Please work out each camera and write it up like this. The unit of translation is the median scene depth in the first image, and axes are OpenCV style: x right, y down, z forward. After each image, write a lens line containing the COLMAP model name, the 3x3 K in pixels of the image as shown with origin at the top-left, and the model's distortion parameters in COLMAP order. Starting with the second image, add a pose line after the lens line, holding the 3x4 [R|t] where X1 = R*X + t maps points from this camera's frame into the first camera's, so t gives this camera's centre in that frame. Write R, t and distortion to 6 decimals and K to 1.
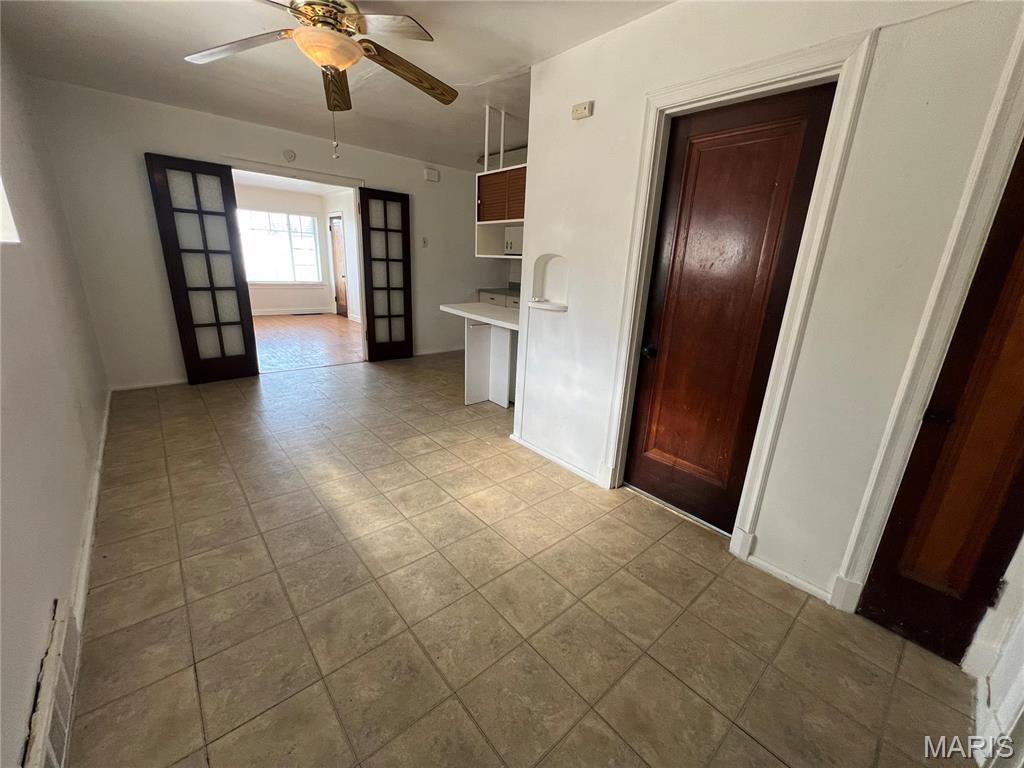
lens RADIAL K [[408.8, 0, 512.0], [0, 408.8, 385.9], [0, 0, 1]] dist [-0.001457, 0.000003]
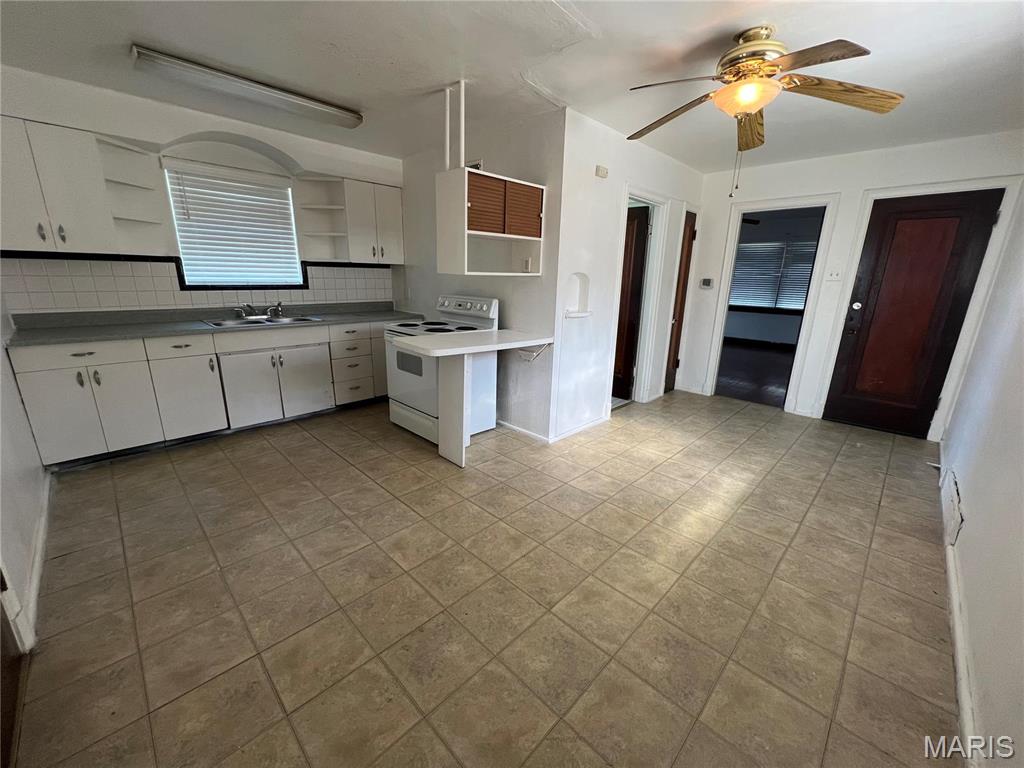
lens RADIAL K [[408.8, 0, 512.0], [0, 408.8, 385.9], [0, 0, 1]] dist [-0.001457, 0.000003]
pose [[-0.071936, -0.311509, 0.947516, -1.370240], [0.265056, 0.909849, 0.319248, -0.535200], [-0.961546, 0.274110, 0.017116, 1.476100]]
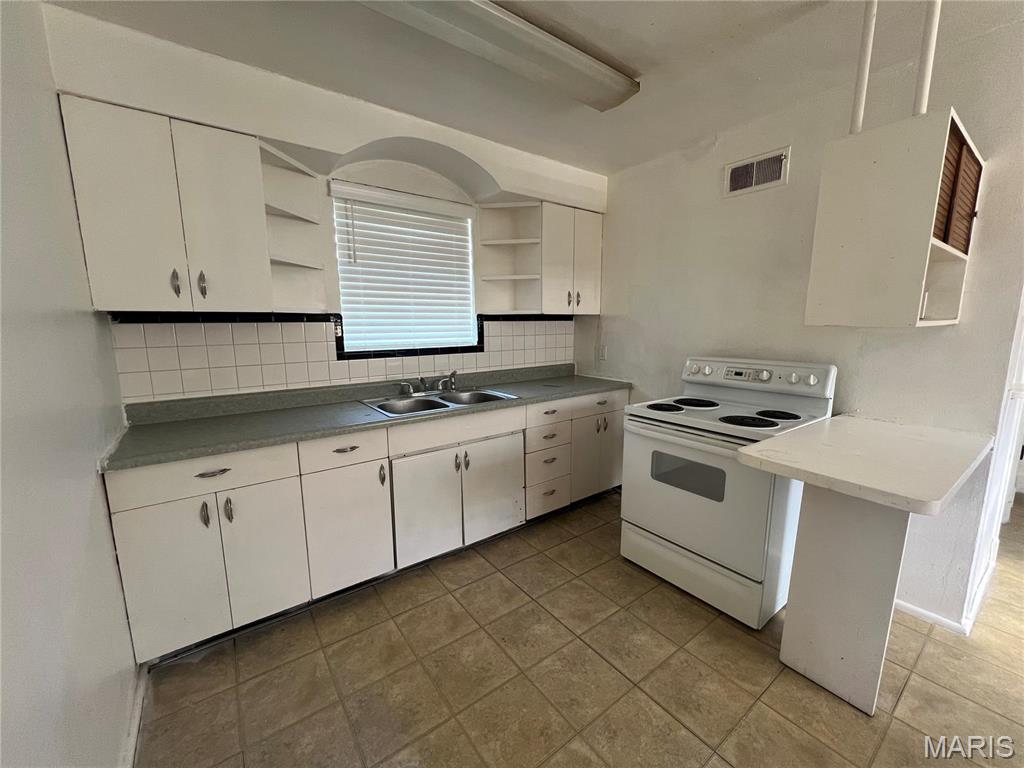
lens RADIAL K [[408.8, 0, 512.0], [0, 408.8, 385.9], [0, 0, 1]] dist [-0.001457, 0.000003]
pose [[0.084744, -0.200046, 0.976115, -0.760053], [0.302540, 0.938555, 0.166083, -0.675683], [-0.949362, 0.281240, 0.140058, 2.020785]]
